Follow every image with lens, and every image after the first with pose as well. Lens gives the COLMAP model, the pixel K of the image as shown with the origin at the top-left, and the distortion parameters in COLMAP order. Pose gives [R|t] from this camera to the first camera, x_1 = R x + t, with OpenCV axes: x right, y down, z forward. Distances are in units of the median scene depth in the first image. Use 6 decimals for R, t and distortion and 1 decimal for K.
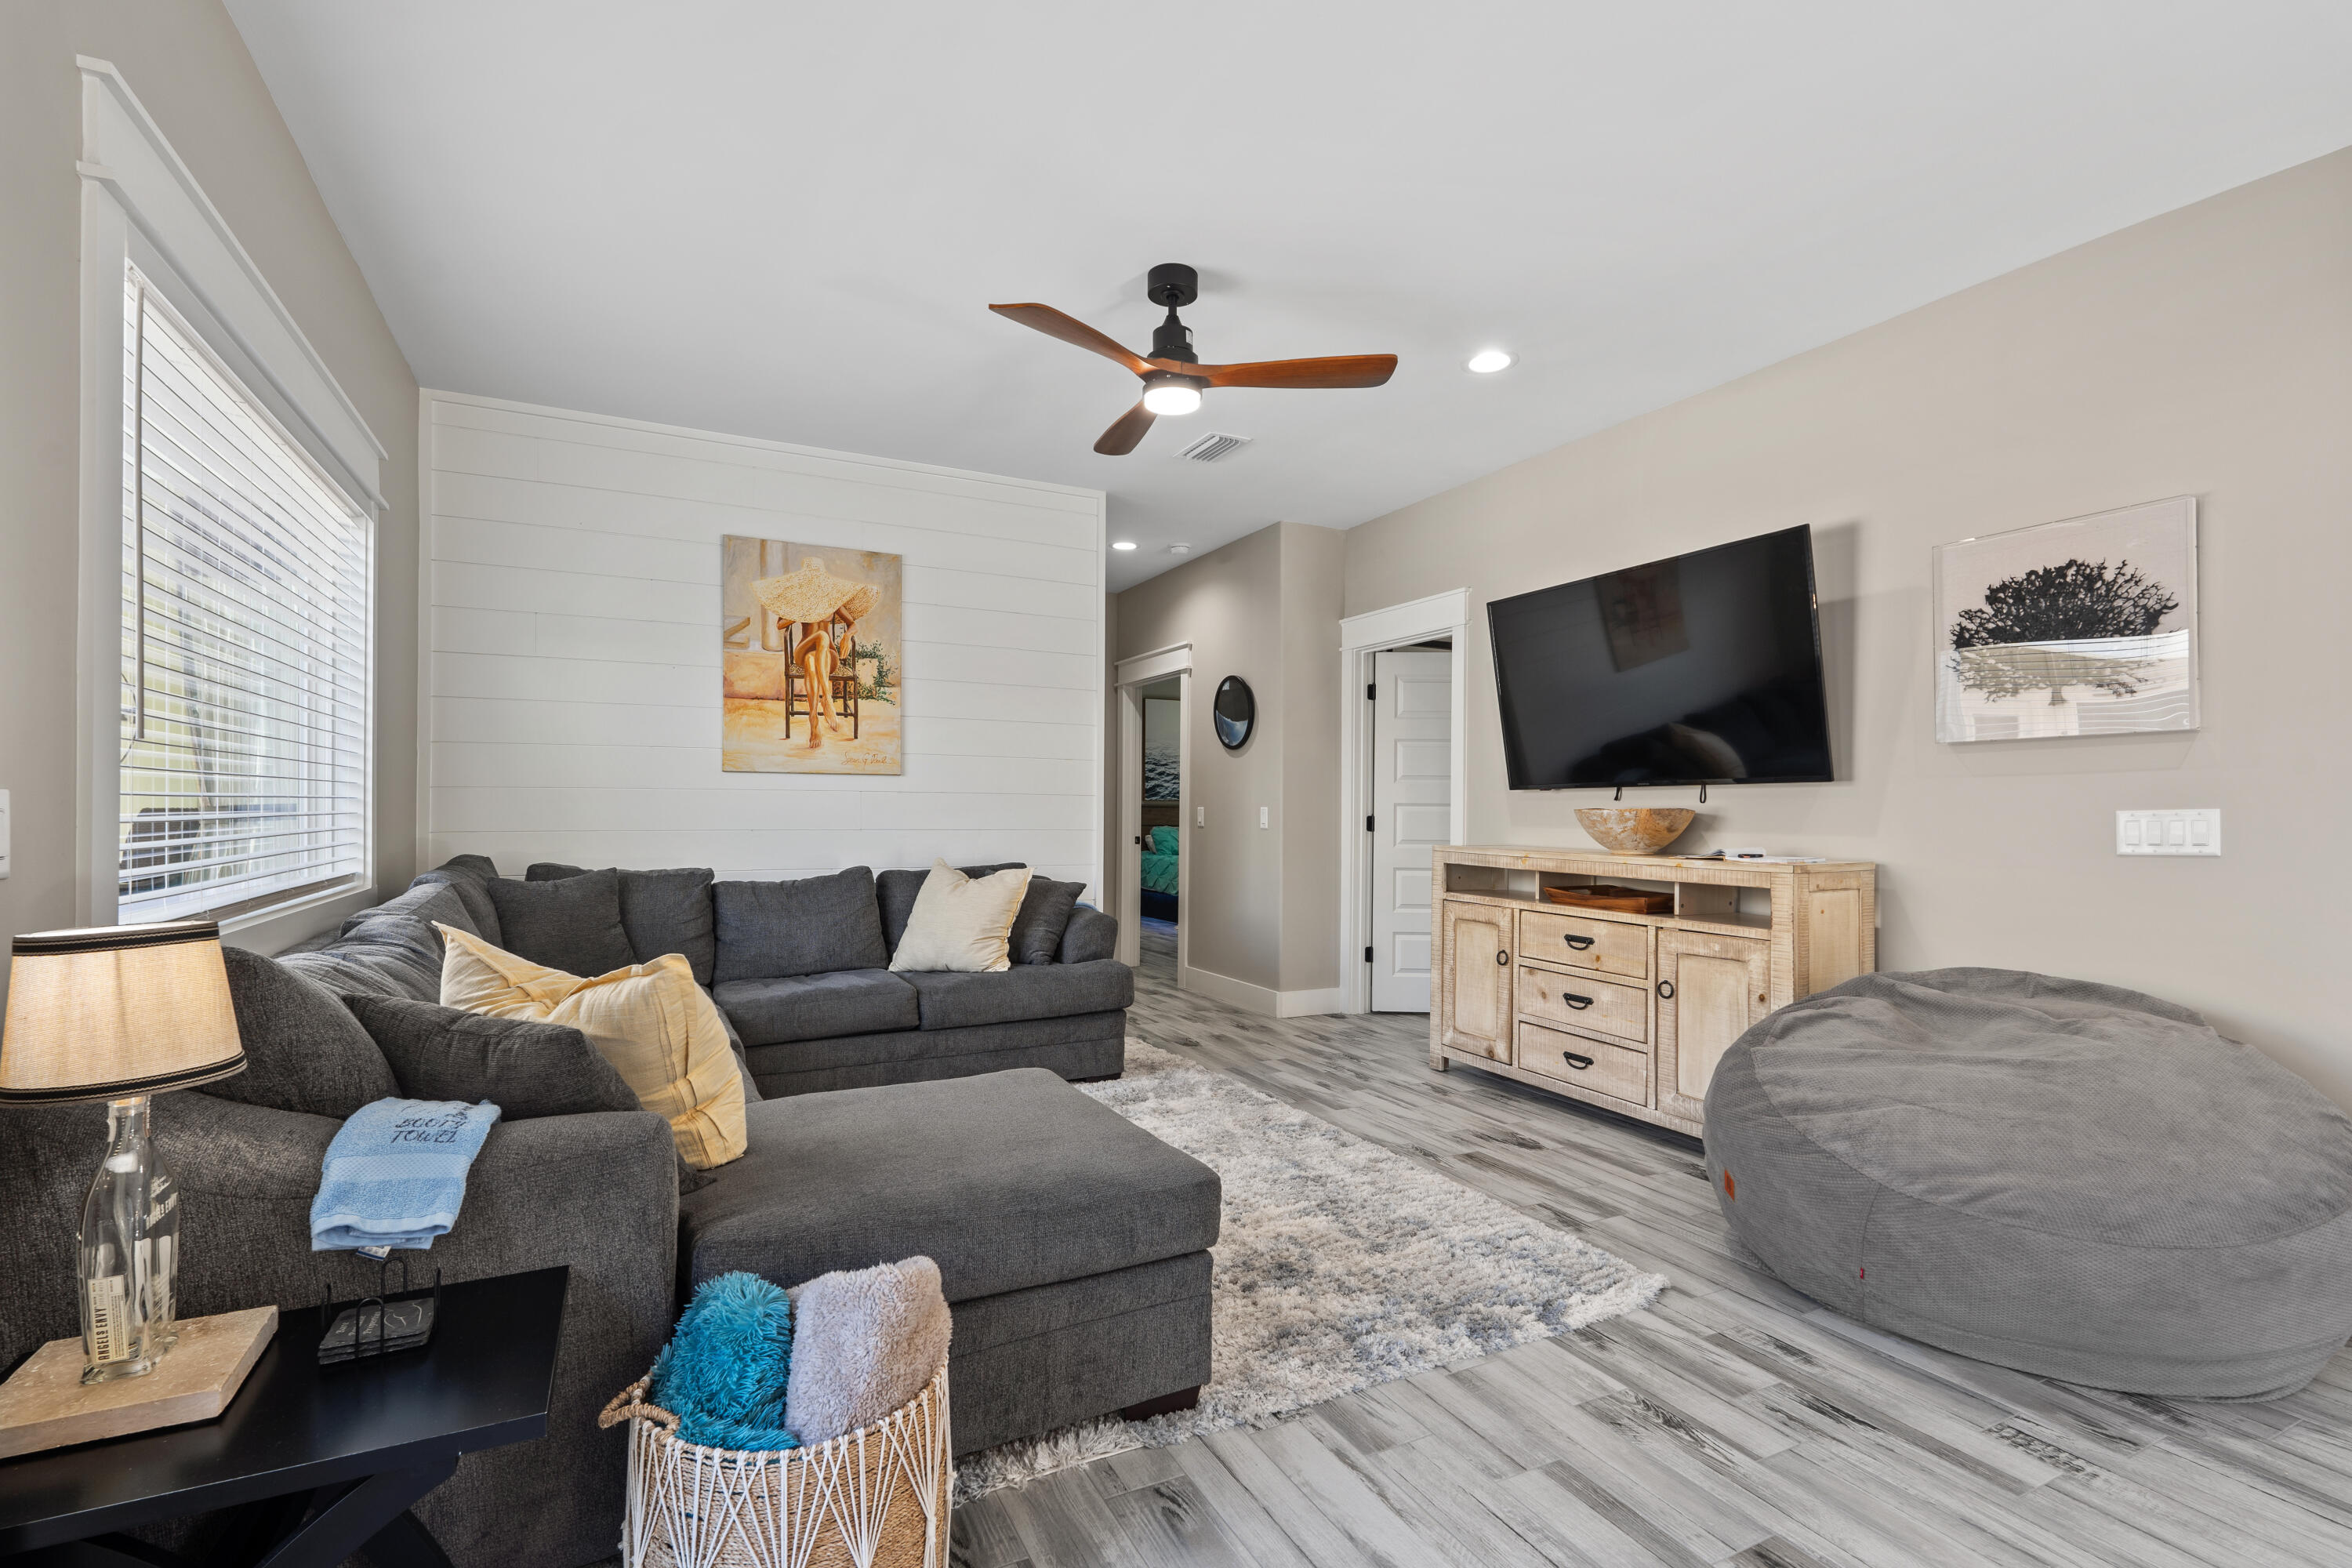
lens RADIAL K [[1071.5, 0, 1167.9], [0, 1071.5, 815.5], [0, 0, 1]] dist [-0.003858, -0.000577]
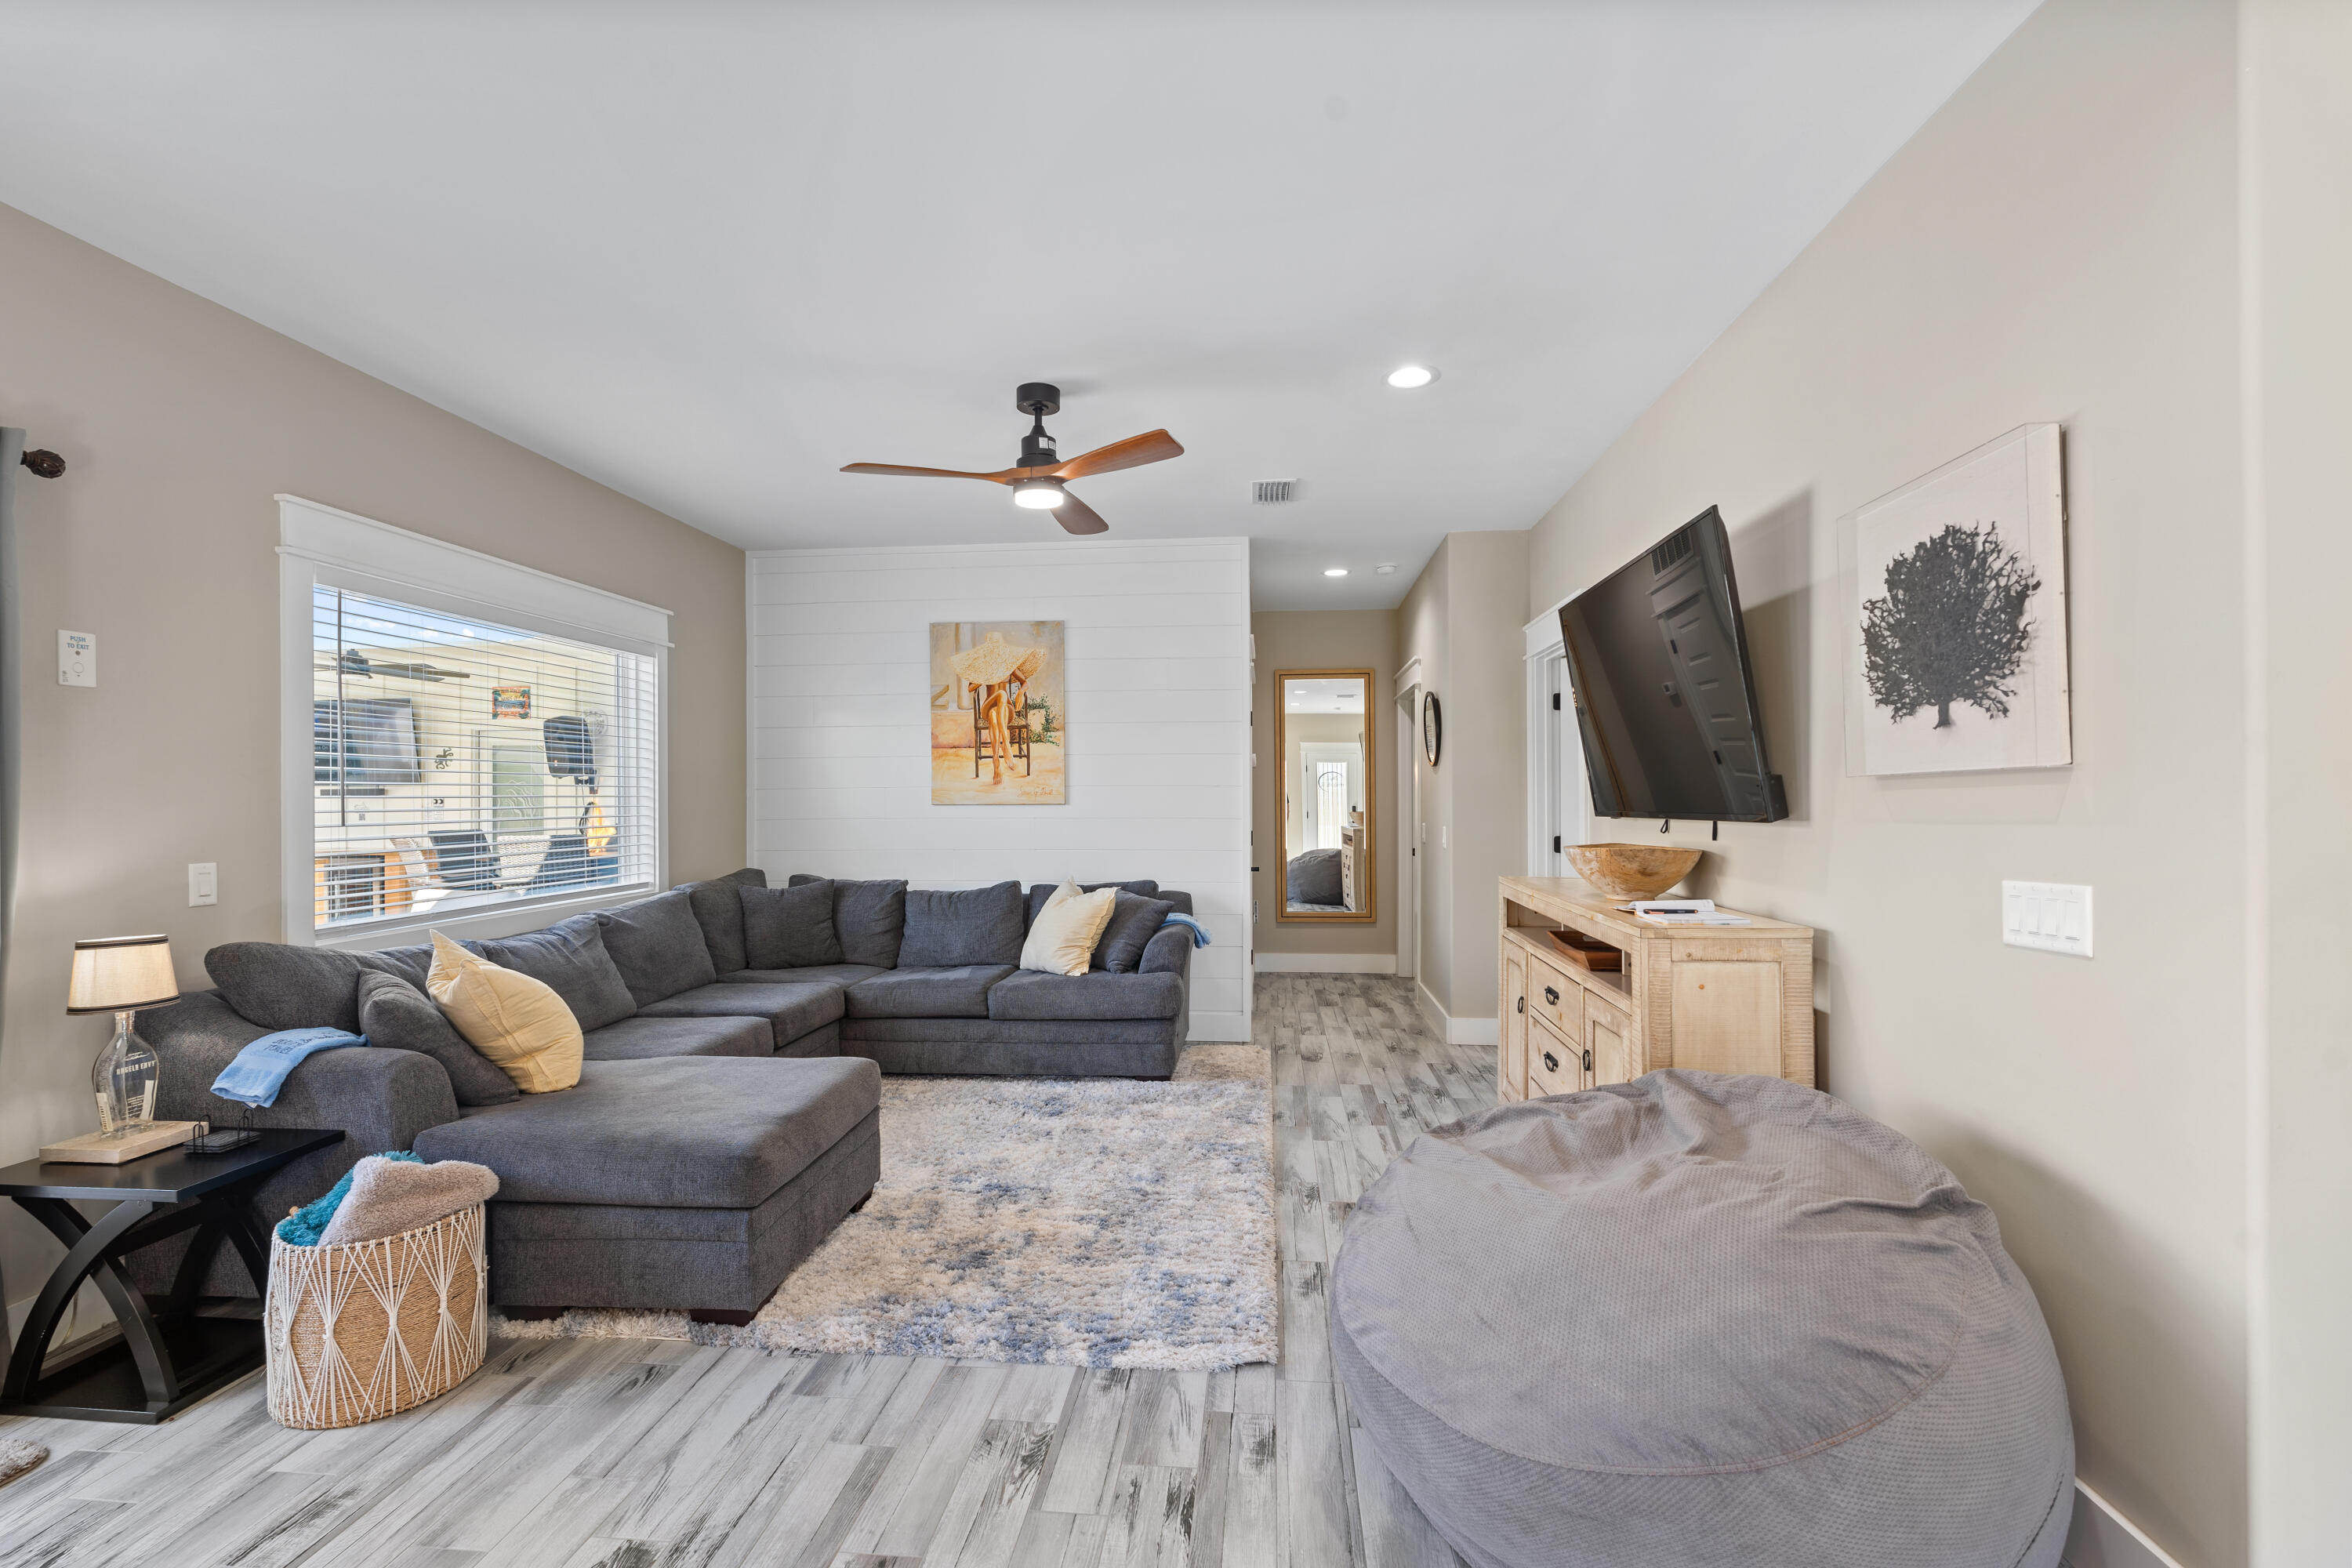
lens RADIAL K [[1035.7, 0, 1164.6], [0, 1035.7, 803.5], [0, 0, 1]] dist [-0.001169, -0.000003]
pose [[0.845181, -0.008821, -0.534407, 0.532921], [0.007780, 0.999961, -0.004202, -0.037819], [0.534423, -0.000606, 0.845217, 0.092500]]
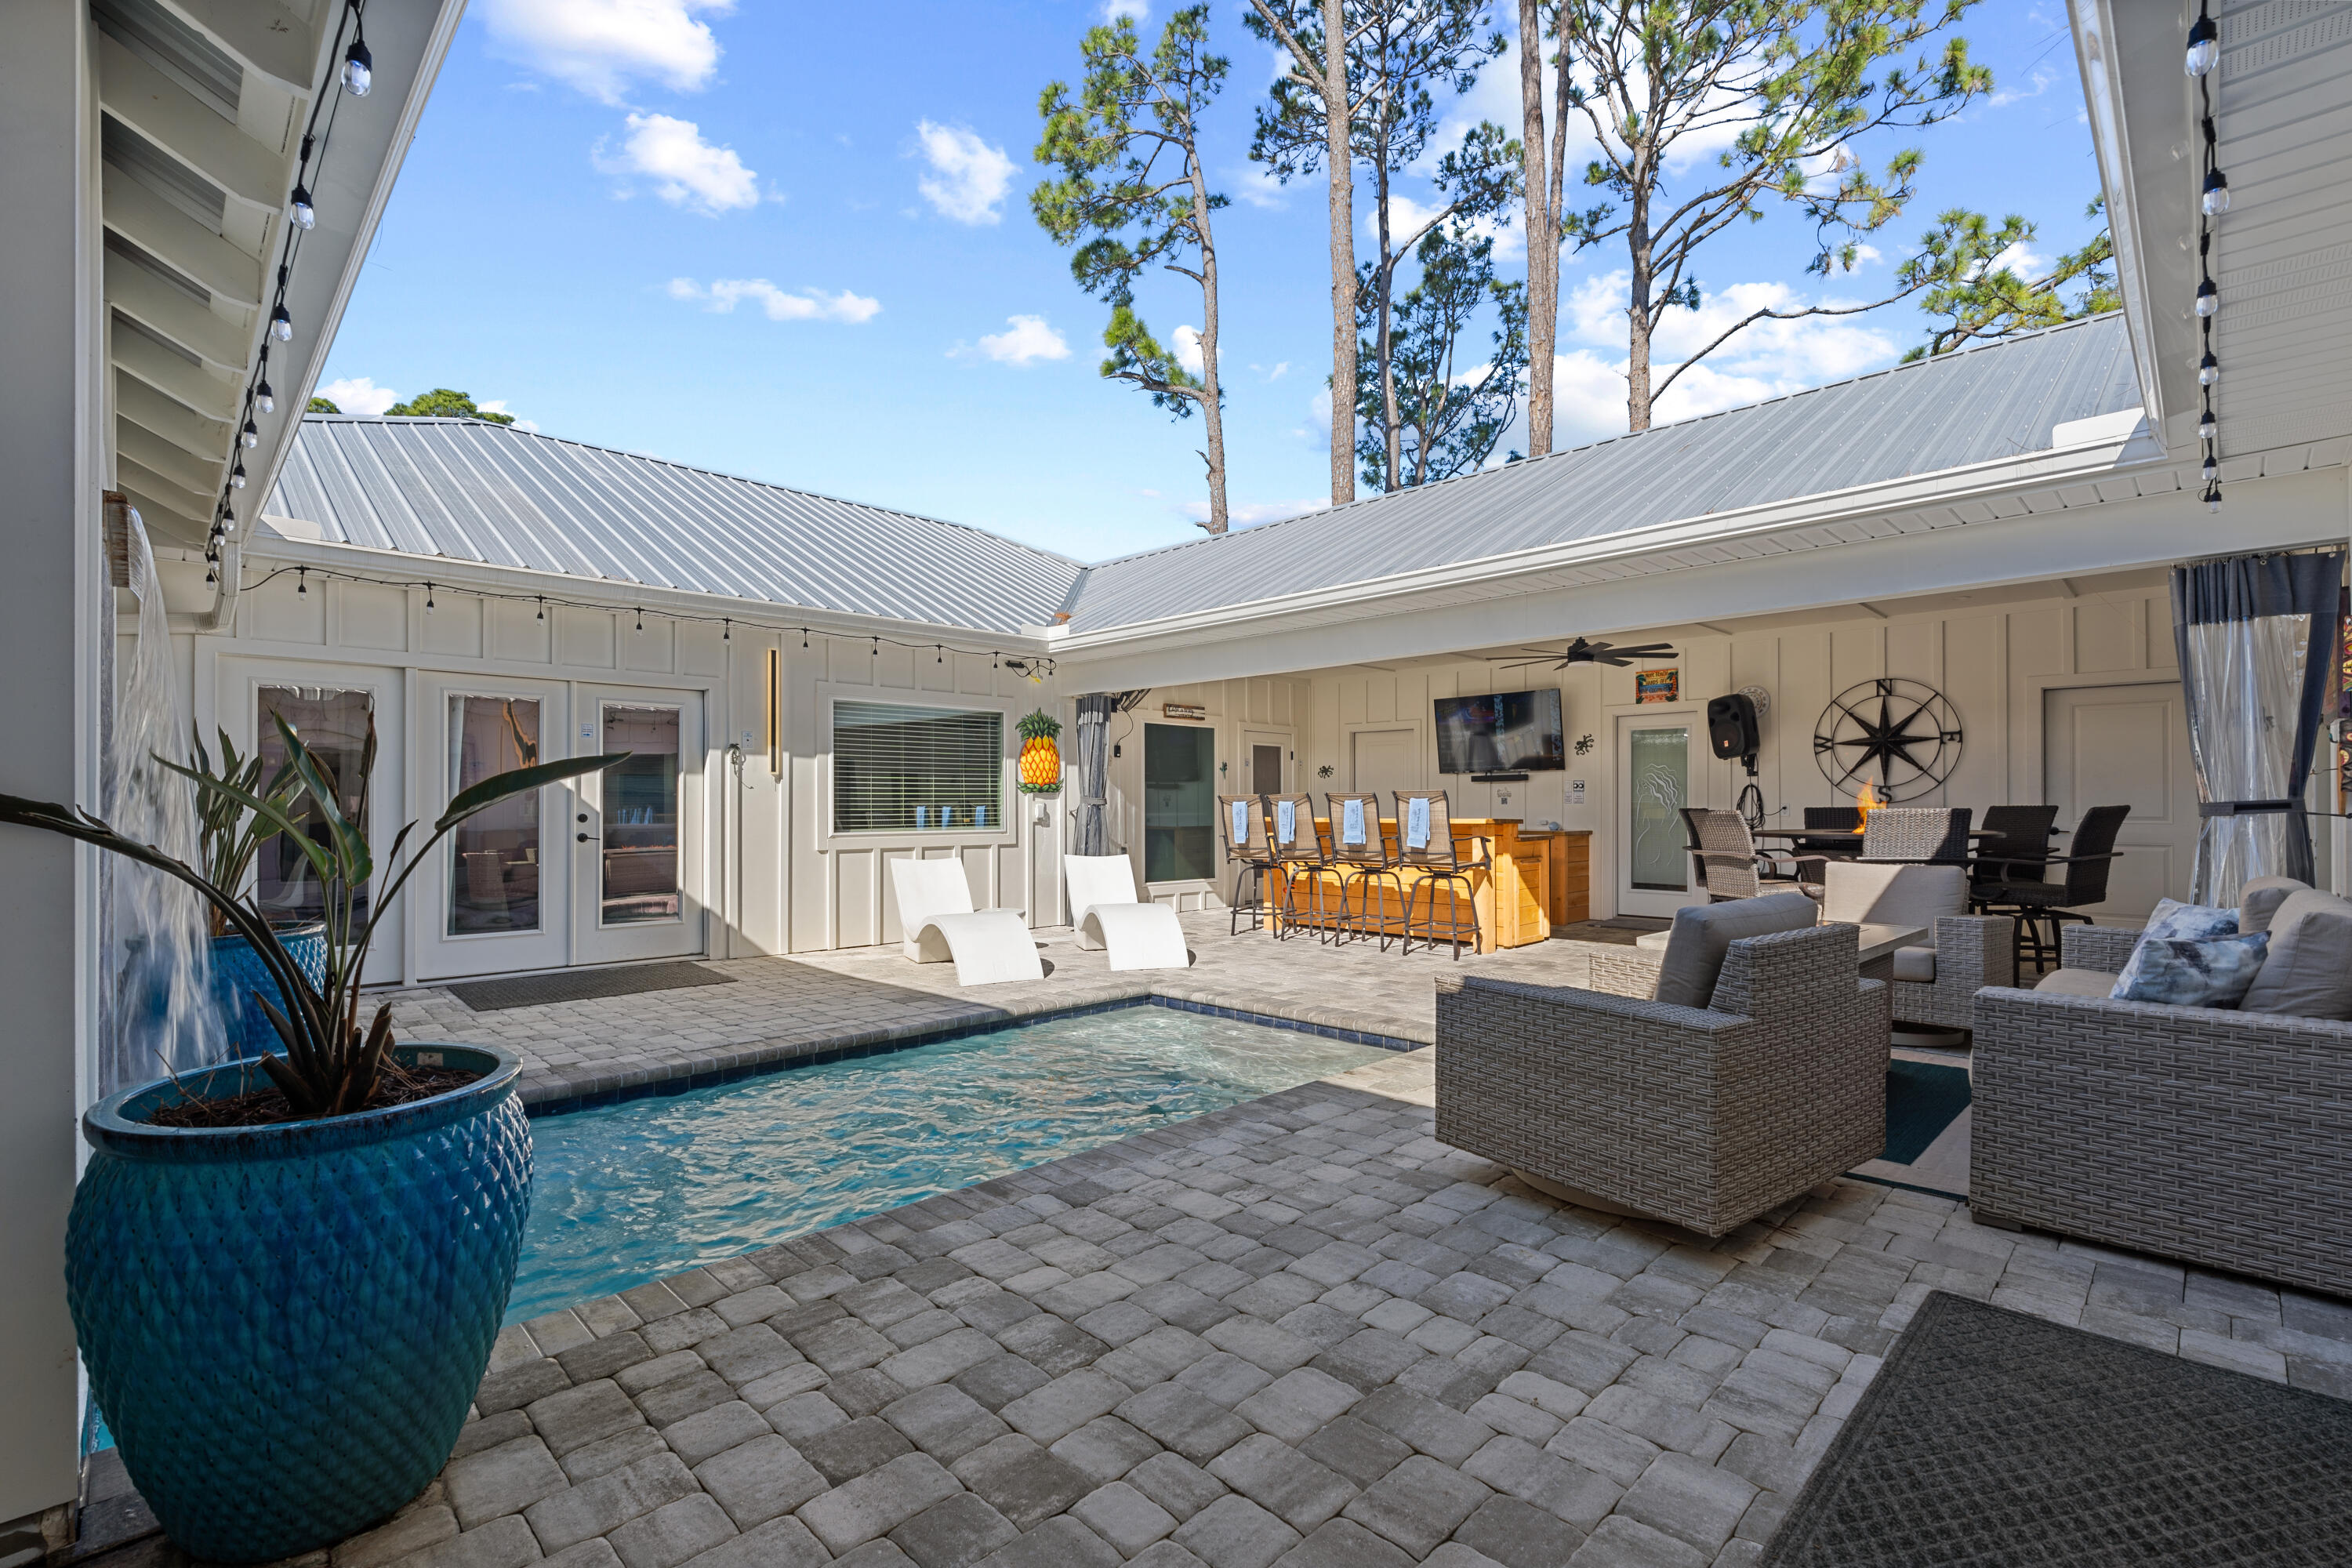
lens RADIAL K [[1038.9, 0, 1171.3], [0, 1038.9, 798.6], [0, 0, 1]] dist [-0.000116, -0.000245]
pose [[0.311753, -0.016796, -0.950015, -0.069532], [-0.000946, 0.999838, -0.017987, 0.011269], [0.950163, 0.006506, 0.311687, -0.493206]]
